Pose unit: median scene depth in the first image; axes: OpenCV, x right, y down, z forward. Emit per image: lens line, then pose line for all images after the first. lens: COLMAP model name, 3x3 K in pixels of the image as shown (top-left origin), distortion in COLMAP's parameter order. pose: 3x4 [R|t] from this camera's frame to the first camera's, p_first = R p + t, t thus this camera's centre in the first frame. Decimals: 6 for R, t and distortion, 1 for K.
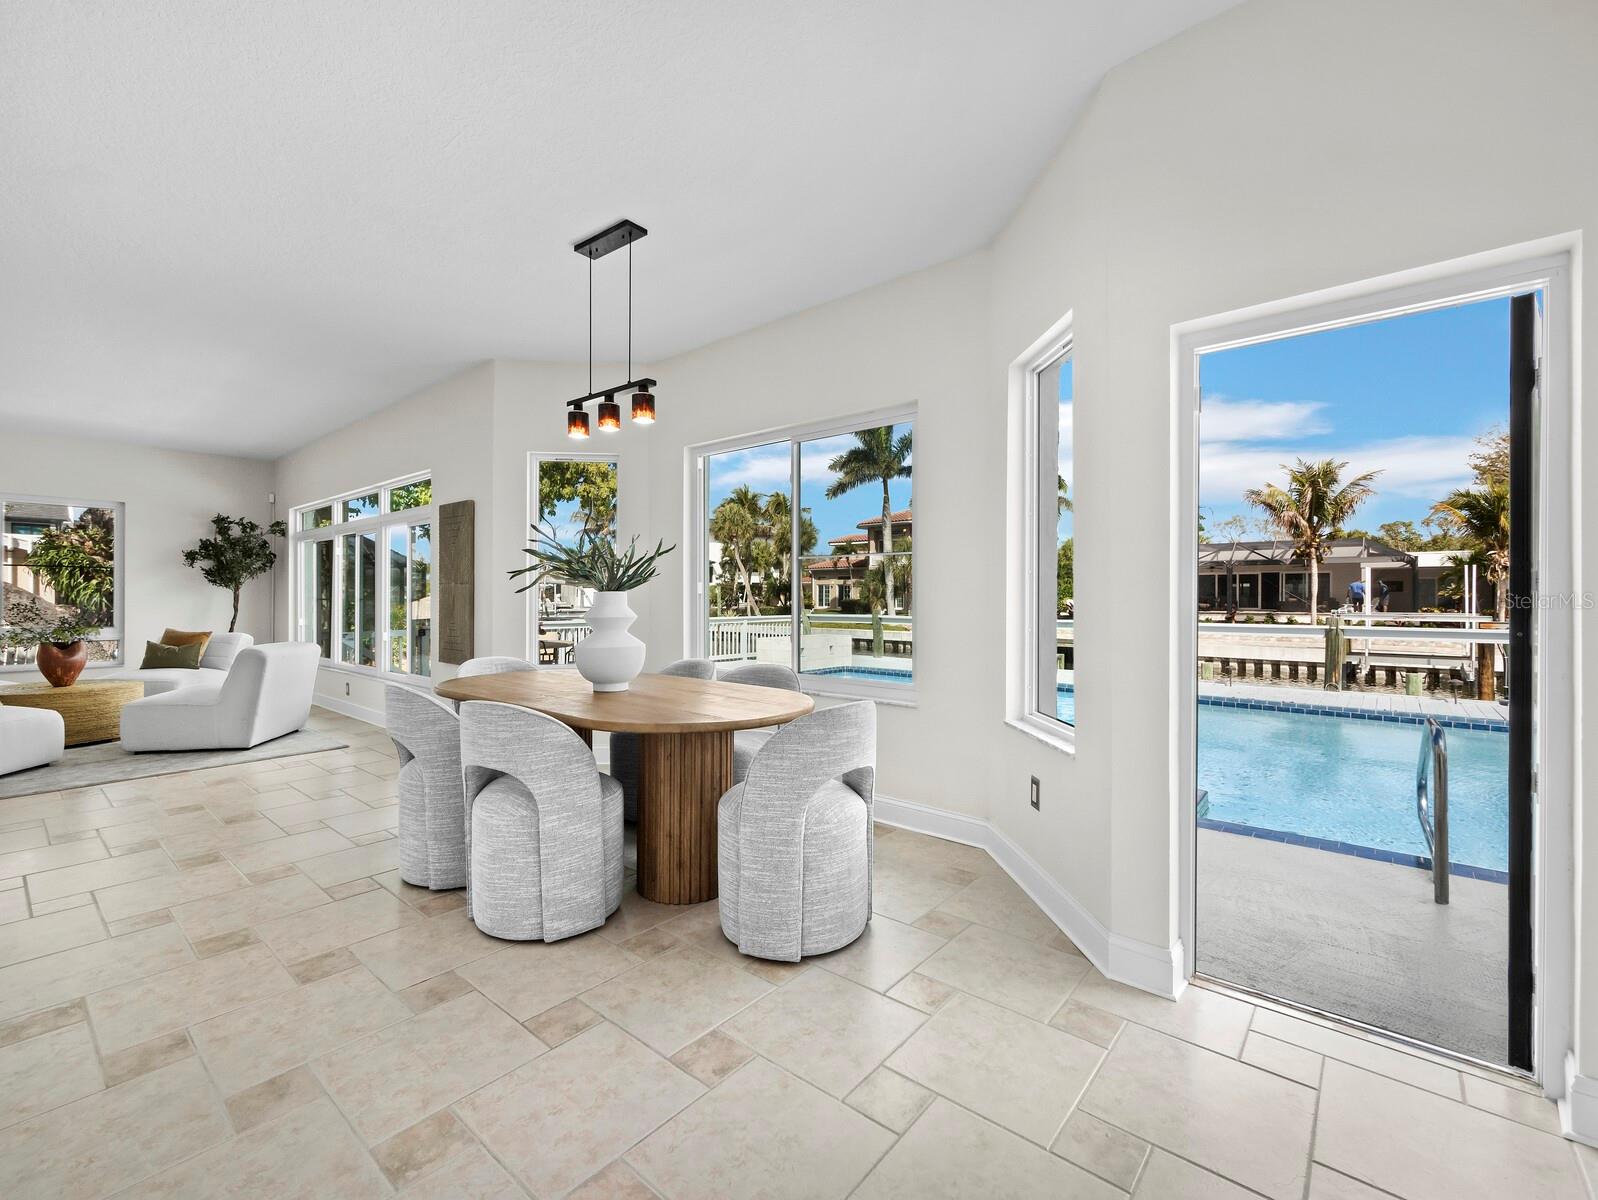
lens RADIAL K [[690.8, 0, 805.1], [0, 690.8, 599.9], [0, 0, 1]] dist [0.001364, 0.000475]
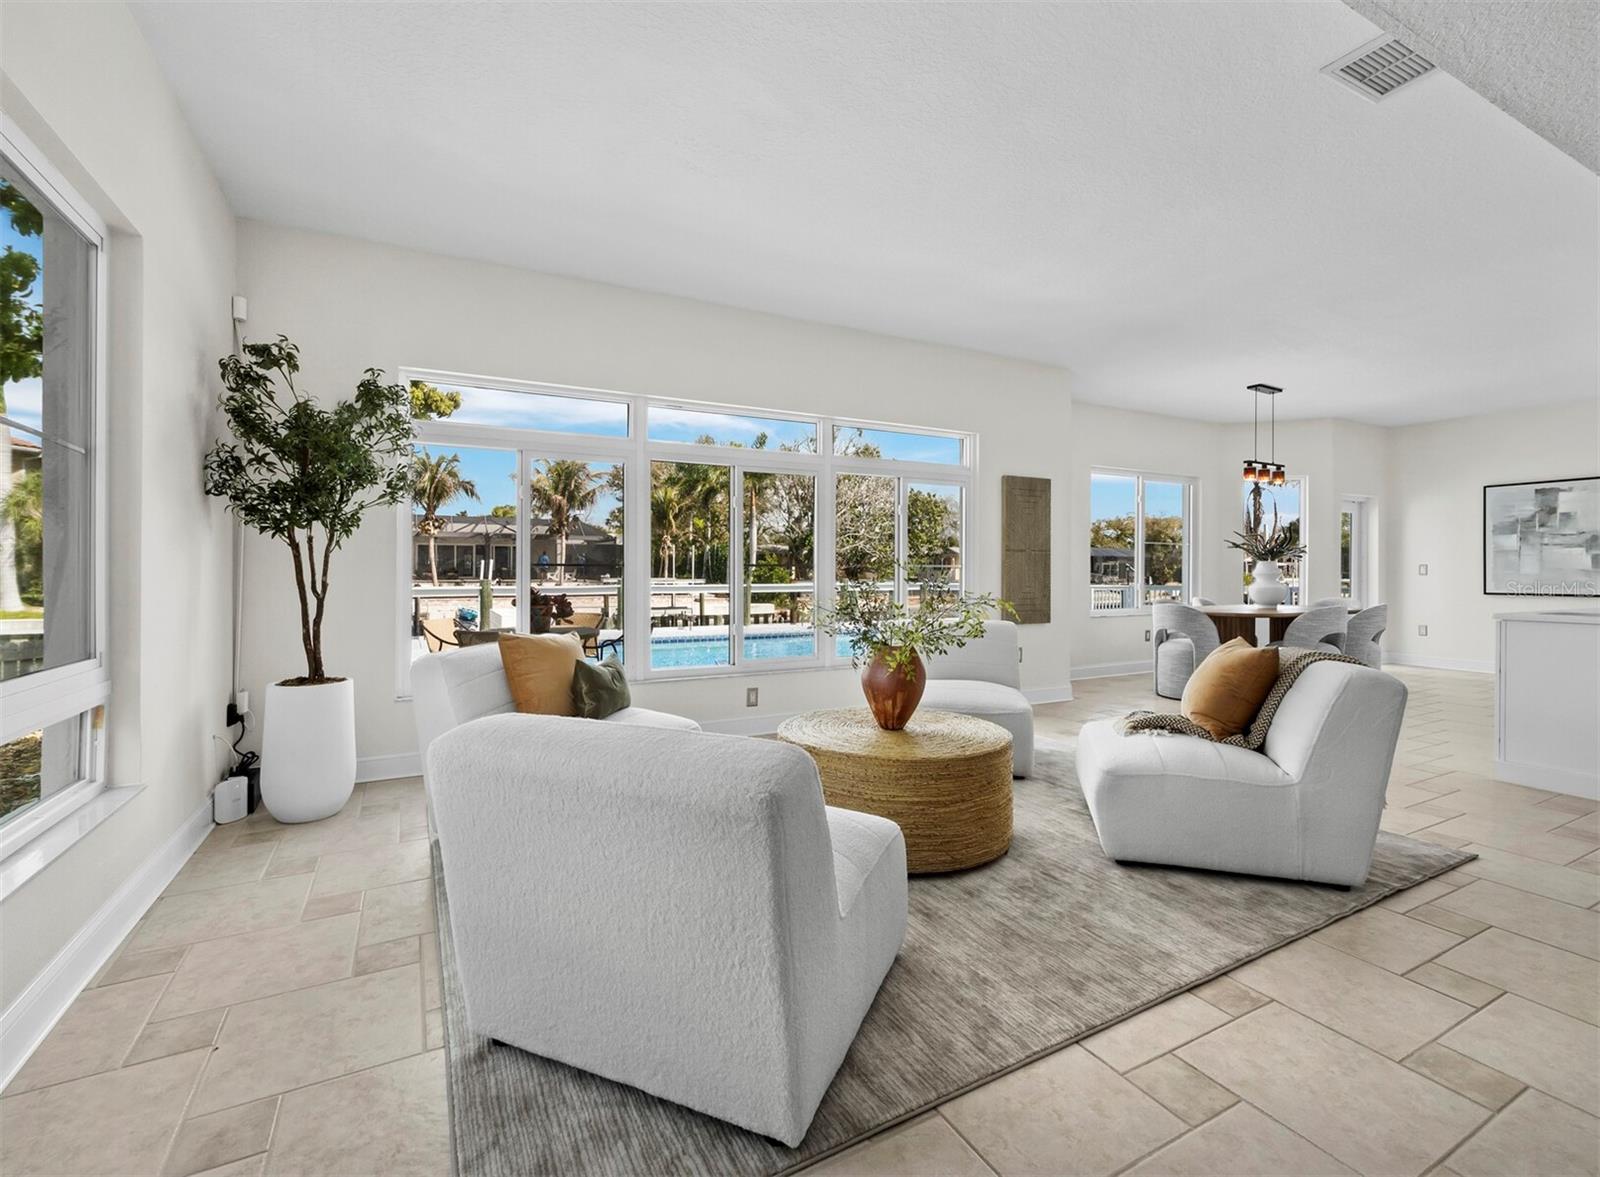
lens RADIAL K [[714.3, 0, 779.6], [0, 714.3, 563.3], [0, 0, 1]] dist [0.000835, -0.000945]
pose [[0.386201, 0.006102, 0.922394, -0.335388], [0.002811, 0.999966, -0.007793, 0.000989], [-0.922410, 0.005602, 0.386171, 0.181511]]
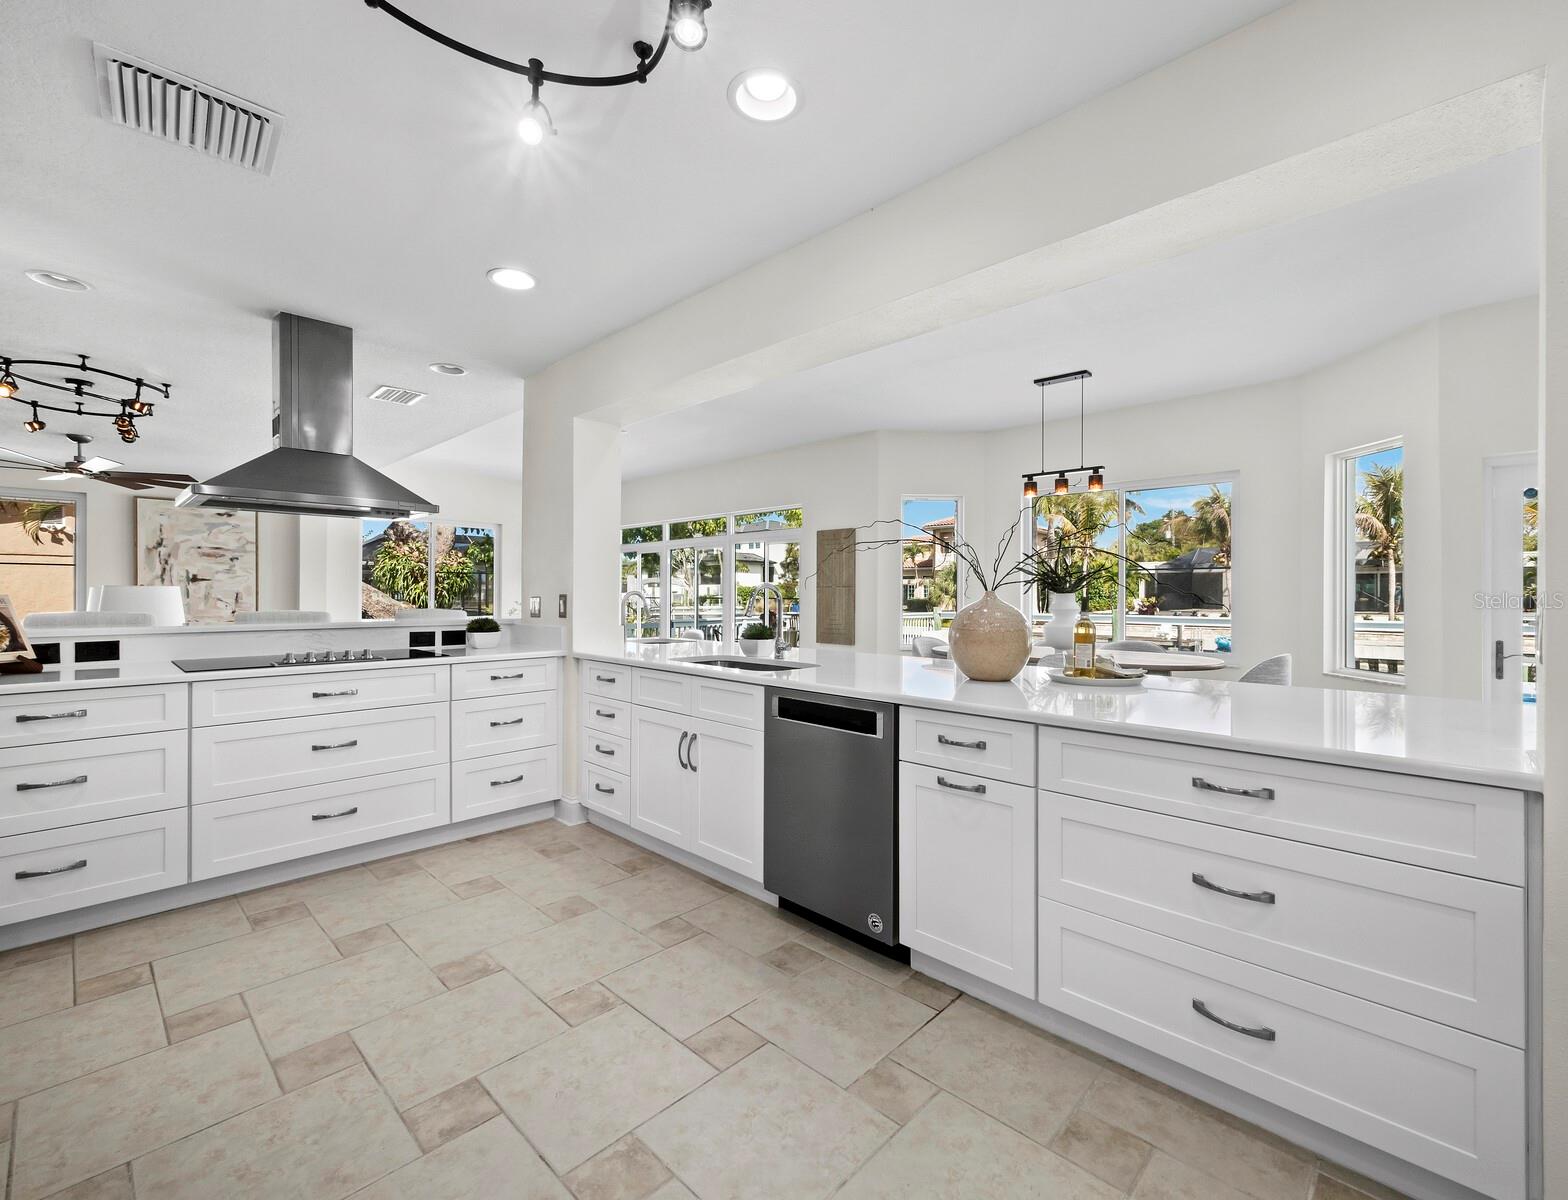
lens RADIAL K [[686.1, 0, 805.4], [0, 686.1, 590.5], [0, 0, 1]] dist [0.000879, 0.001228]
pose [[0.998555, 0.000954, -0.053728, -0.096569], [-0.001620, 0.999922, -0.012352, 0.000312], [0.053712, 0.012422, 0.998479, -0.078684]]
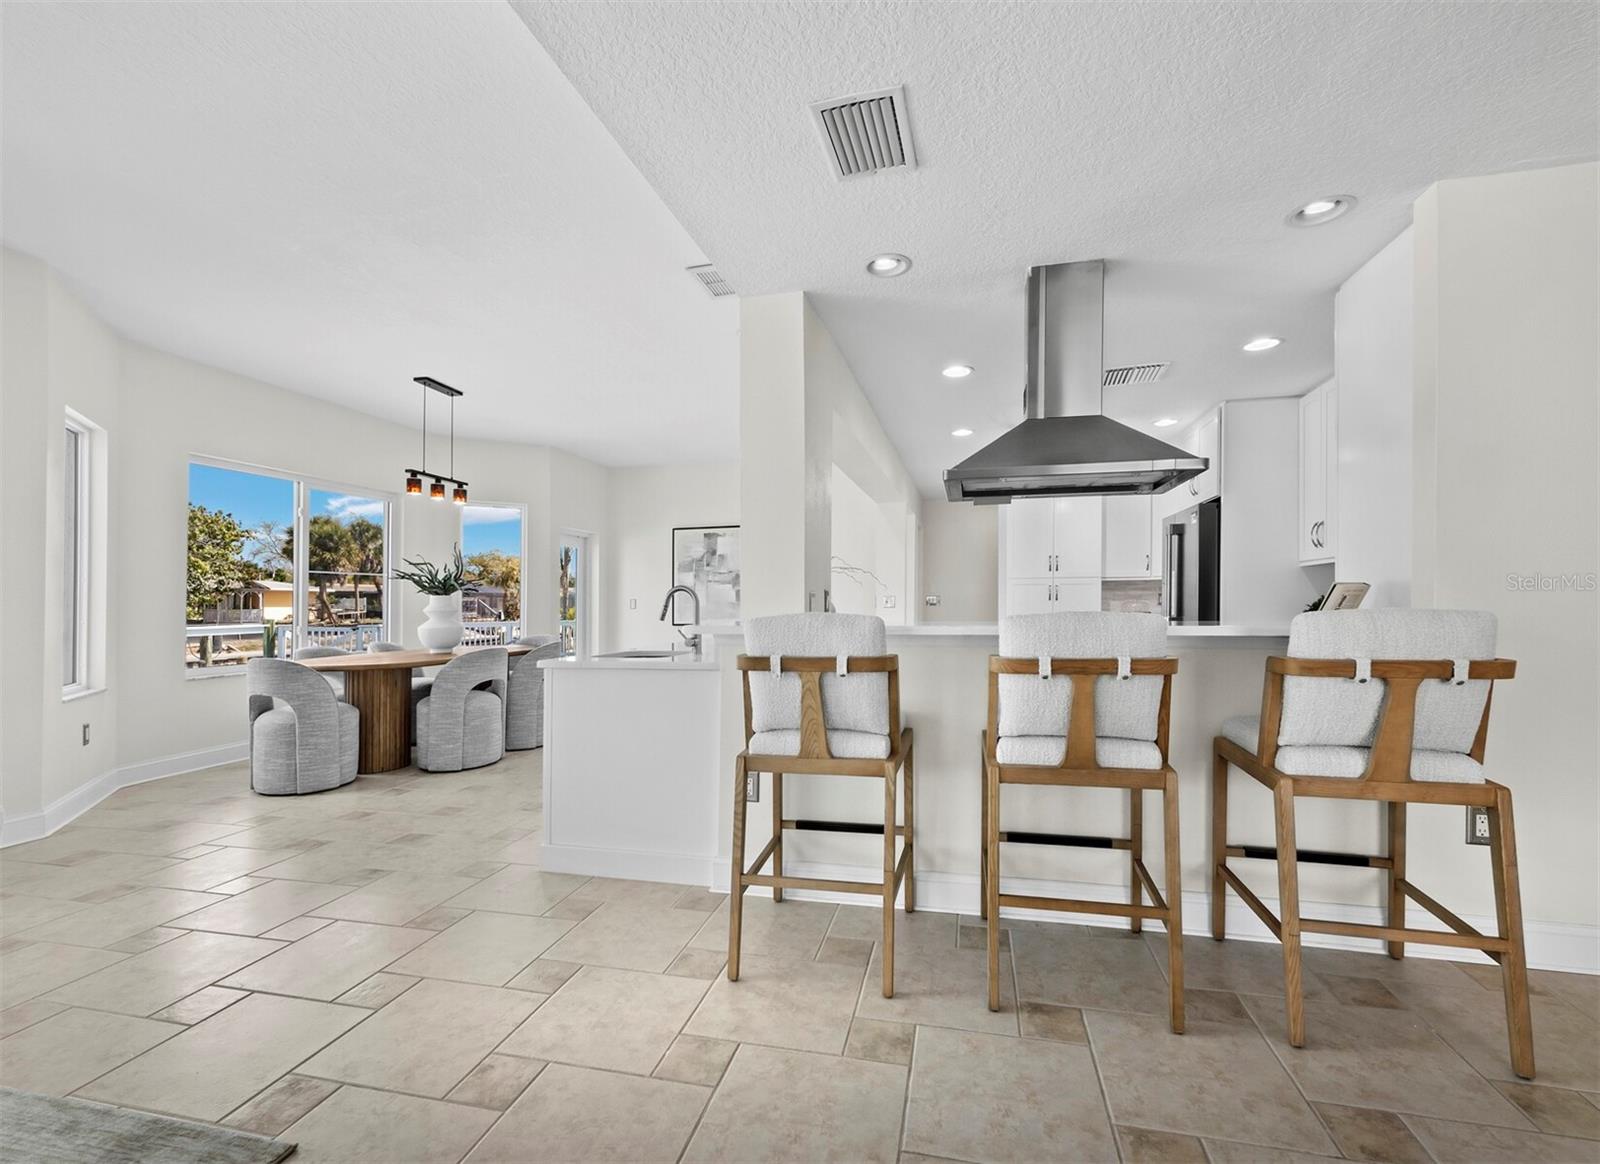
lens RADIAL K [[700.6, 0, 799.4], [0, 700.6, 595.2], [0, 0, 1]] dist [0.021949, 0.000239]
pose [[-0.433723, 0.012244, 0.900963, -0.266305], [0.012571, 0.999893, -0.007537, 0.001456], [-0.900959, 0.008057, -0.433830, 0.114754]]
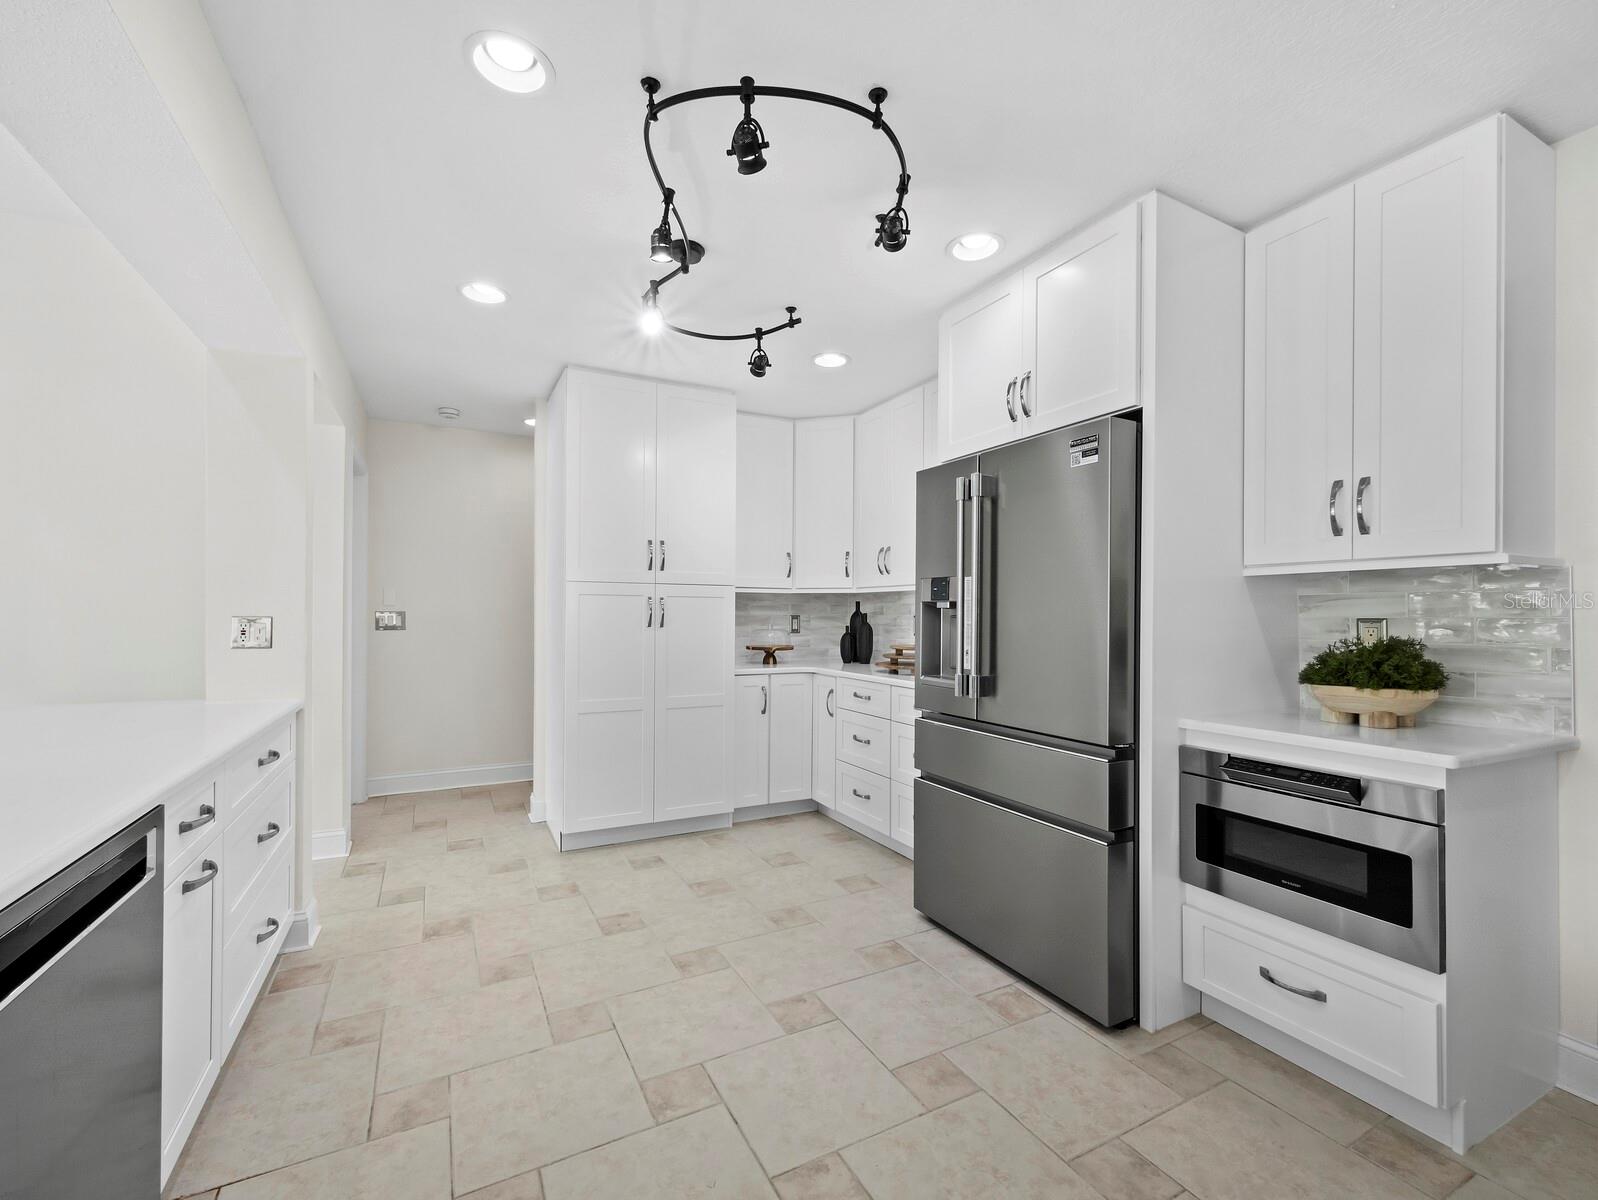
lens RADIAL K [[690.8, 0, 807.7], [0, 690.8, 610.1], [0, 0, 1]] dist [0.001364, 0.000475]
pose [[-0.927611, -0.003912, 0.373527, -0.148729], [-0.003482, 0.999992, 0.001826, -0.001062], [-0.373532, 0.000393, -0.927617, 0.029068]]
